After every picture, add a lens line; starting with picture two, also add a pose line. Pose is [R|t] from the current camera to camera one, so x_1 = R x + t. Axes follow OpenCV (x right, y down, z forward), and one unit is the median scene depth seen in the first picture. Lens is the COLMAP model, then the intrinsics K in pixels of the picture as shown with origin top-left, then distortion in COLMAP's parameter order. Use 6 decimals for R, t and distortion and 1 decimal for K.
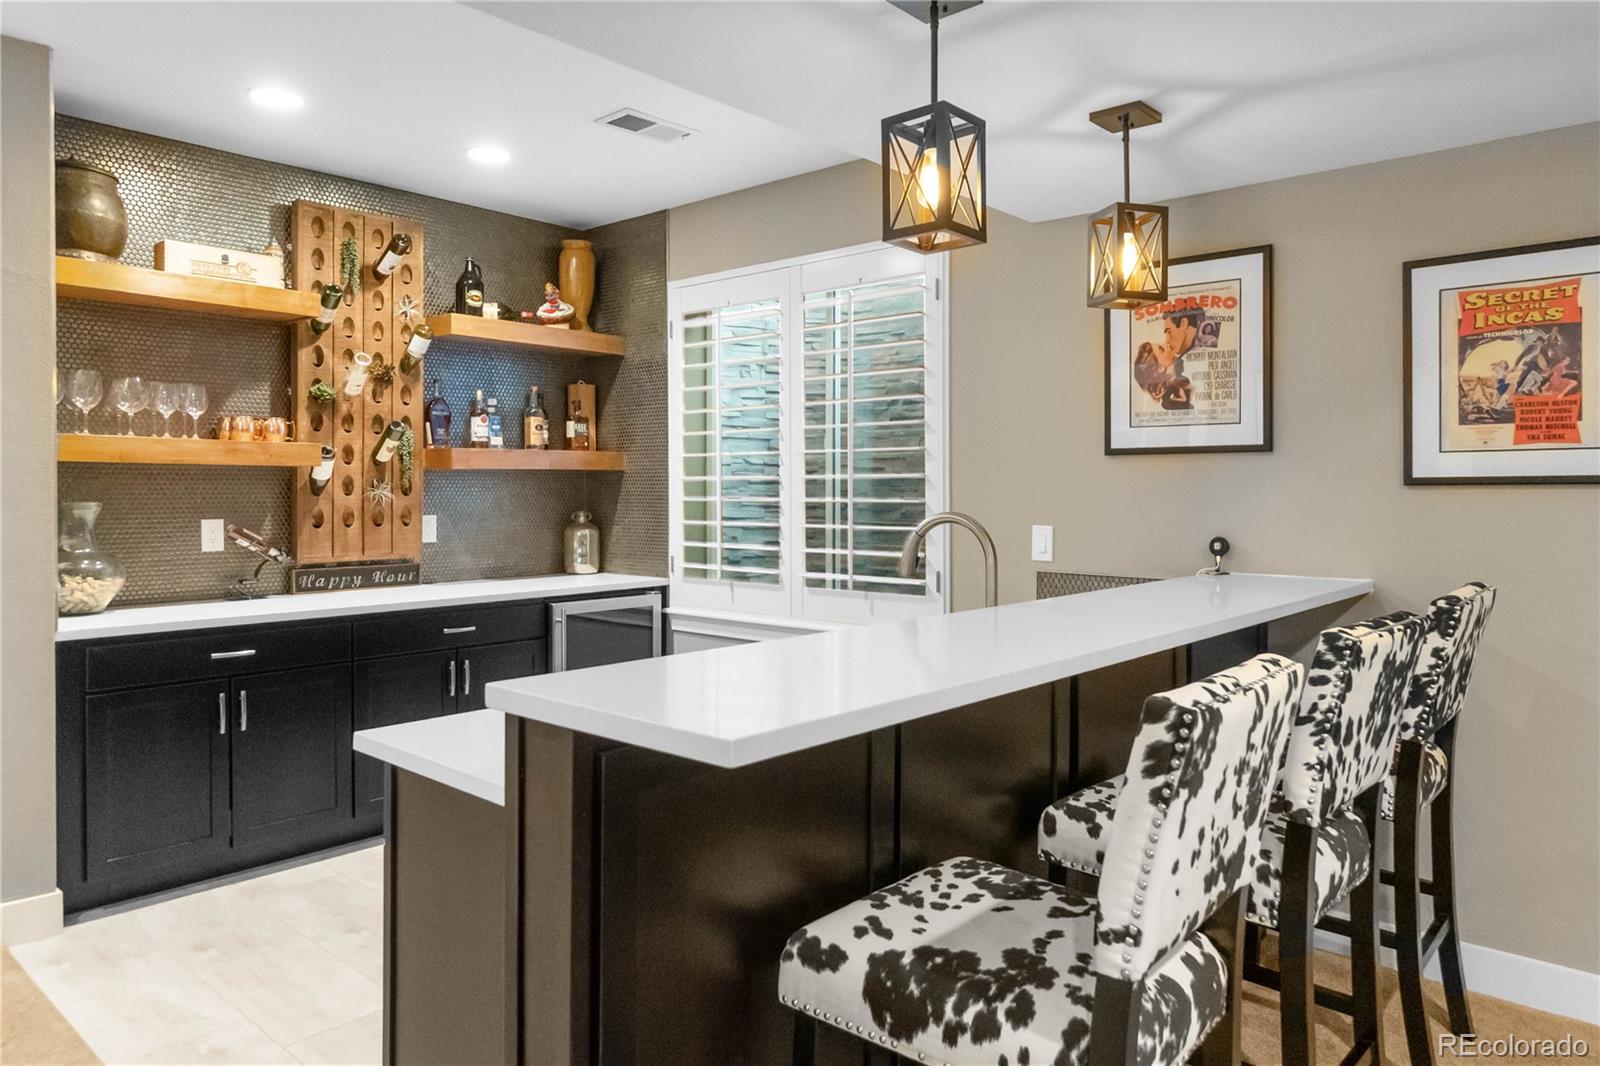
lens RADIAL K [[1017.2, 0, 815.7], [0, 1017.2, 499.4], [0, 0, 1]] dist [-0.007013, -0.005943]
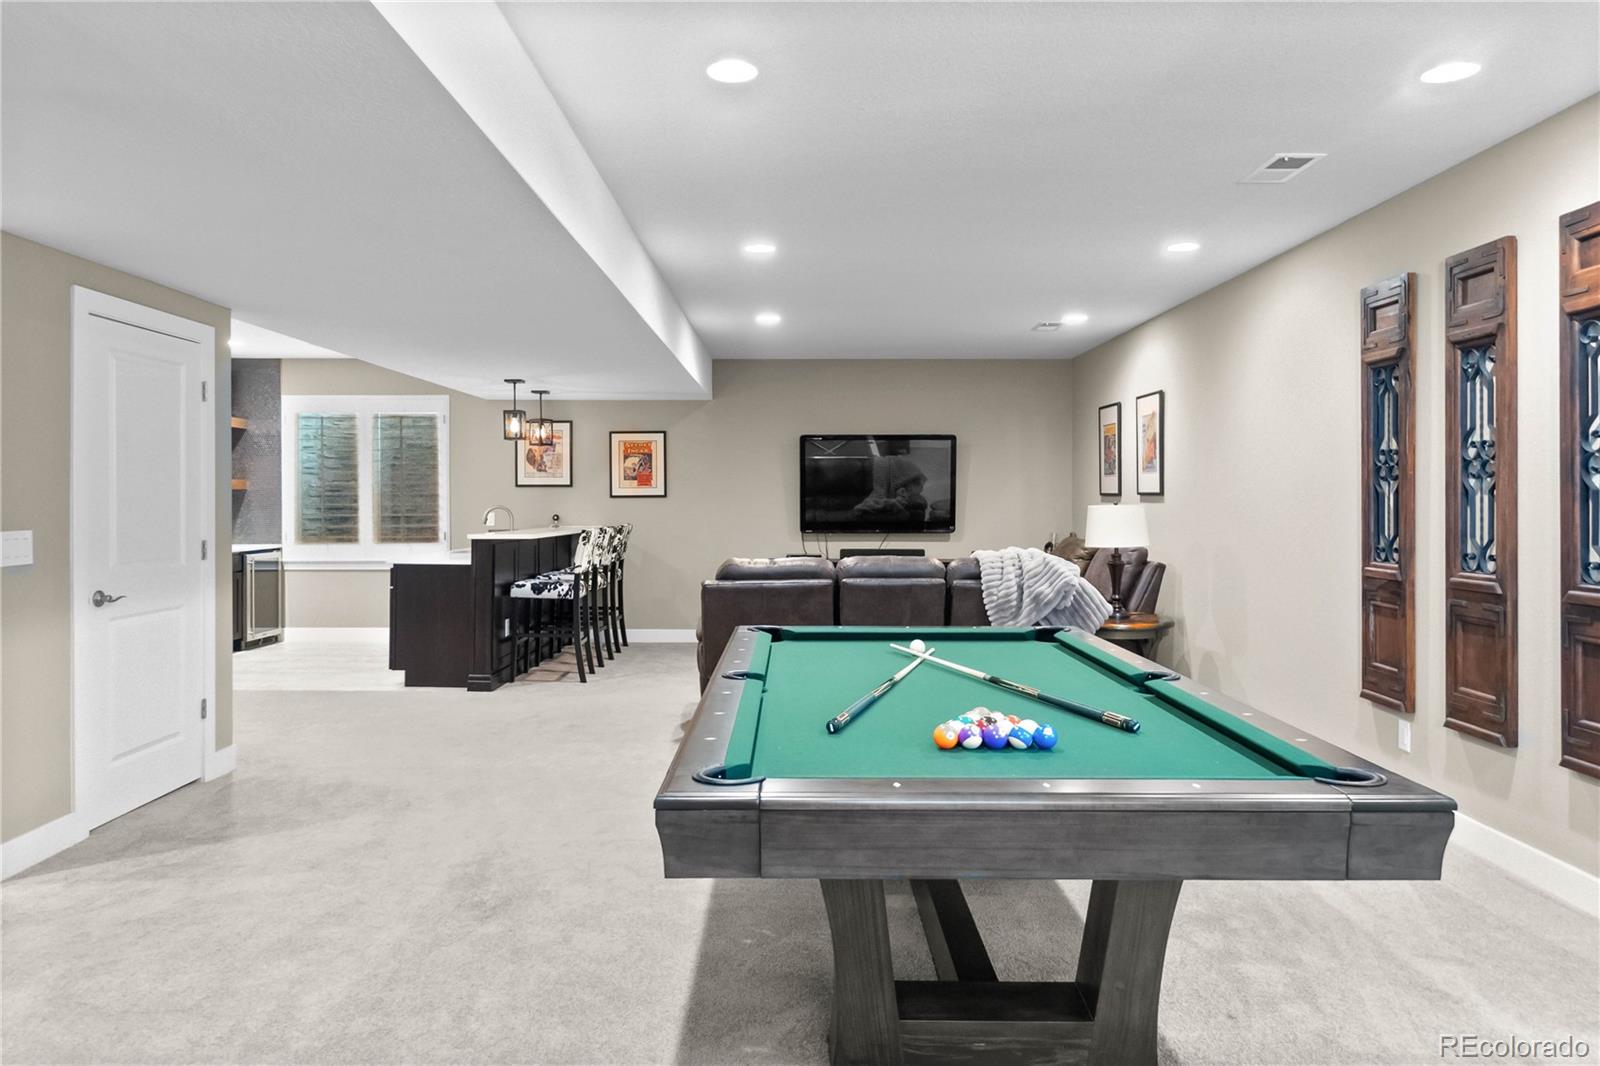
lens RADIAL K [[1017.2, 0, 783.4], [0, 1017.2, 503.7], [0, 0, 1]] dist [-0.007013, -0.005943]
pose [[0.754221, -0.003205, 0.656612, -1.056868], [0.008460, 0.999953, -0.004837, 0.024417], [-0.656566, 0.009203, 0.754213, -1.692076]]
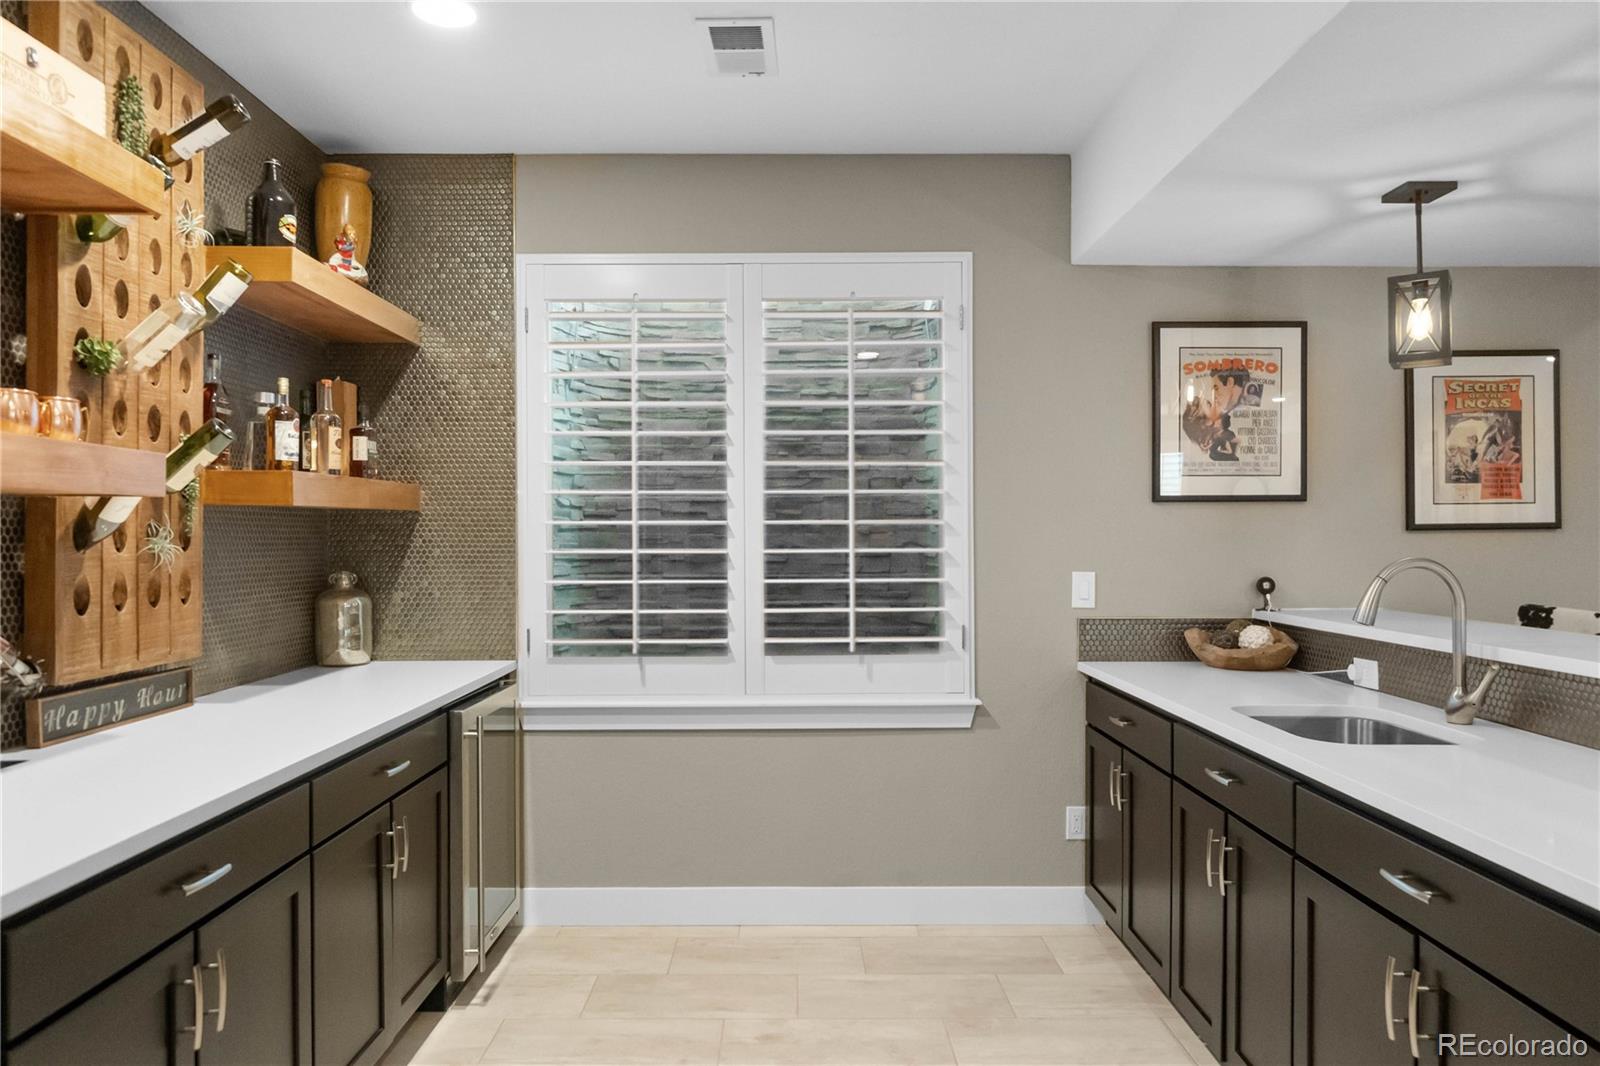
lens RADIAL K [[1039.9, 0, 788.7], [0, 1039.9, 536.7], [0, 0, 1]] dist [-0.014626, 0.001789]
pose [[0.760956, -0.004049, 0.648790, -0.716102], [0.011304, 0.999911, -0.007018, -0.005199], [-0.648705, 0.012674, 0.760935, 0.461960]]
